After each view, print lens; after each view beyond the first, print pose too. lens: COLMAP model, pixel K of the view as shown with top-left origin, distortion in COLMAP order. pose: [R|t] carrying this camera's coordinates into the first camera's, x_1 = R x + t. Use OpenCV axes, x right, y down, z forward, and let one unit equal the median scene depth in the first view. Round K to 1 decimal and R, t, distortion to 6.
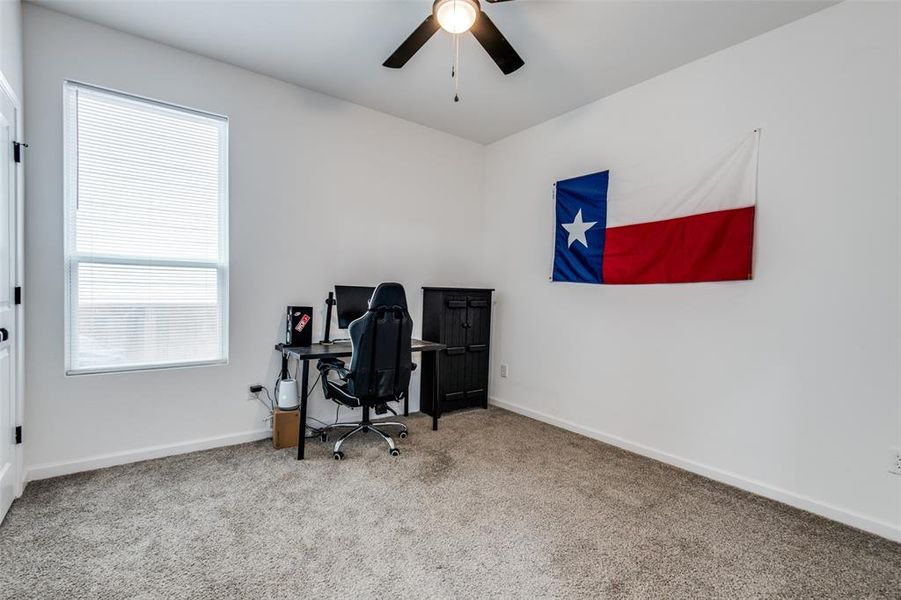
lens RADIAL K [[406.3, 0, 449.5], [0, 406.3, 301.2], [0, 0, 1]] dist [-0.001542, -0.000484]
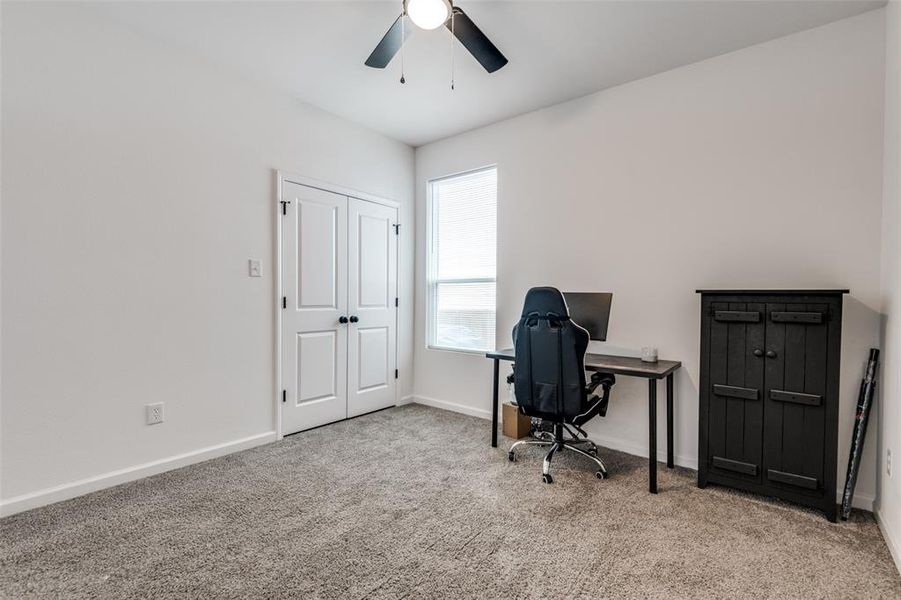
lens RADIAL K [[388.6, 0, 452.0], [0, 388.6, 306.2], [0, 0, 1]] dist [0.017571, -0.000108]
pose [[0.284108, 0.001311, -0.958791, 0.611505], [-0.024149, 0.999692, -0.005789, 0.007288], [0.958488, 0.024798, 0.284052, 0.543114]]
